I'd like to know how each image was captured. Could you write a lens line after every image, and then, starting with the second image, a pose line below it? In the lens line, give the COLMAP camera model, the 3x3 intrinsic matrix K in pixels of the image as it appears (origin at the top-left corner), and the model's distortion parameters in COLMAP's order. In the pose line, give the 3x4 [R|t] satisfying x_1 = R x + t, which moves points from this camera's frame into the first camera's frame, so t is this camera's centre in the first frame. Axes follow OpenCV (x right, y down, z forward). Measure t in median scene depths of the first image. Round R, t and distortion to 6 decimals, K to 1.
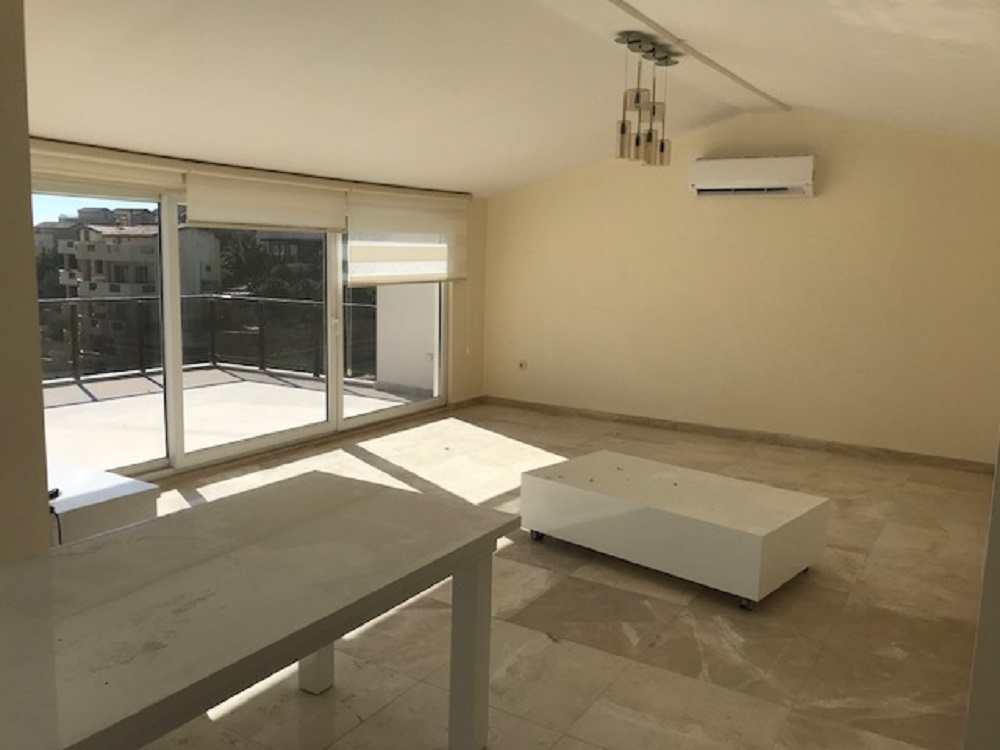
lens RADIAL K [[814.5, 0, 483.7], [0, 814.5, 372.6], [0, 0, 1]] dist [0.008119, -0.000516]
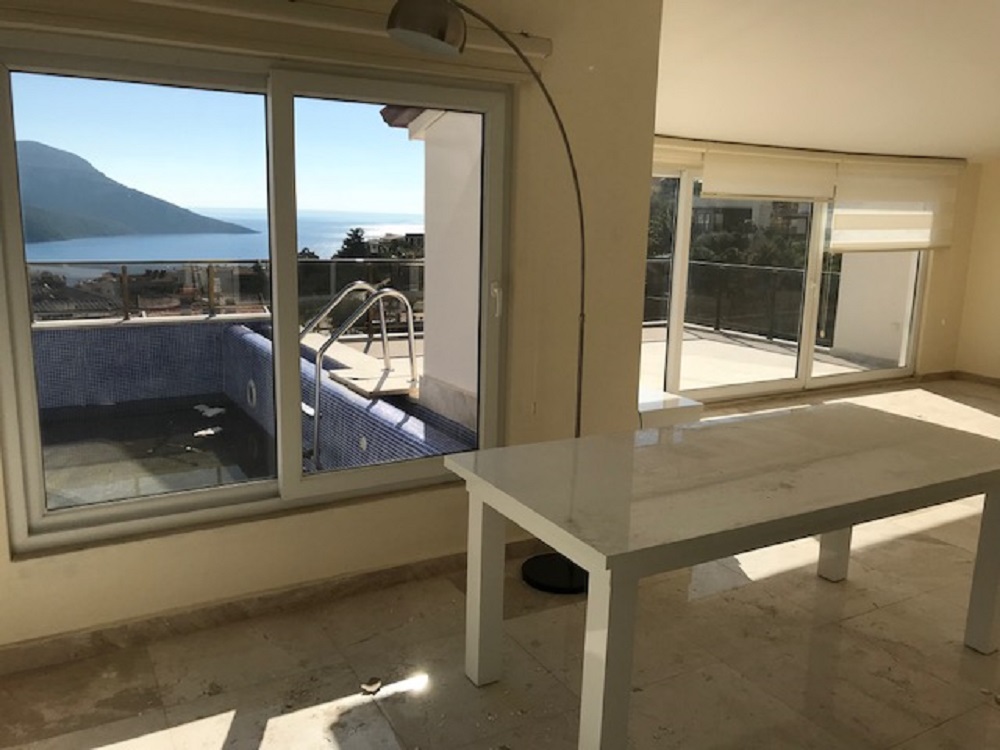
lens RADIAL K [[814.5, 0, 483.7], [0, 814.5, 372.6], [0, 0, 1]] dist [0.008119, -0.000516]
pose [[0.880719, 0.088195, -0.465355, -0.052868], [-0.070778, 0.995985, 0.054808, 0.021539], [0.468321, -0.015334, 0.883426, -0.139424]]
